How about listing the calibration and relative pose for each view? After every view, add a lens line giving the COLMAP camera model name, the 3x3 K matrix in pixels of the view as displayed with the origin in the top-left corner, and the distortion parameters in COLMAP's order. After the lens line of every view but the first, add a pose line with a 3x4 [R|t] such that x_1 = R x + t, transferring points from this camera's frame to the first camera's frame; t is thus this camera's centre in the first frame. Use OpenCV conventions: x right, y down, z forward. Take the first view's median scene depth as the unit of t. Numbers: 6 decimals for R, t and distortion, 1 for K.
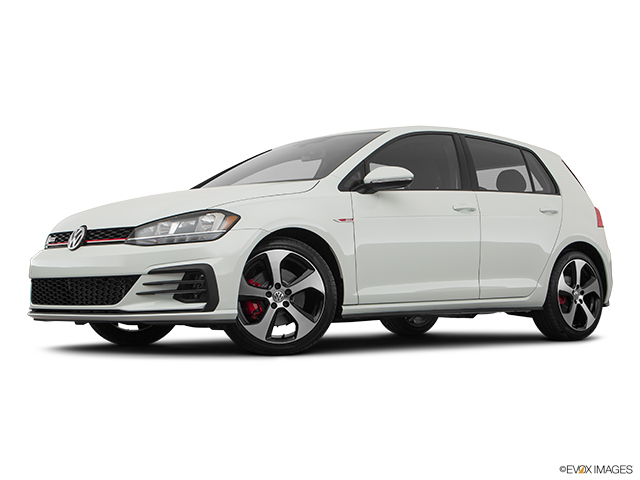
lens RADIAL K [[1045.4, 0, 320.1], [0, 1045.4, 236.0], [0, 0, 1]] dist [0.104926, 0.000000]
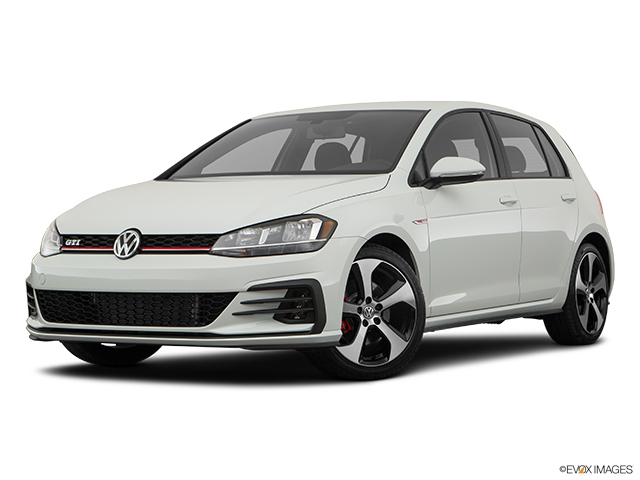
lens RADIAL K [[1482.4, 0, 320.8], [0, 1482.4, 241.2], [0, 0, 1]] dist [0.268952, 0.000000]
pose [[0.959303, -0.000555, 0.282379, -0.420687], [-0.015163, 0.998454, 0.053474, -0.066005], [-0.281972, -0.055579, 0.957811, -0.168660]]
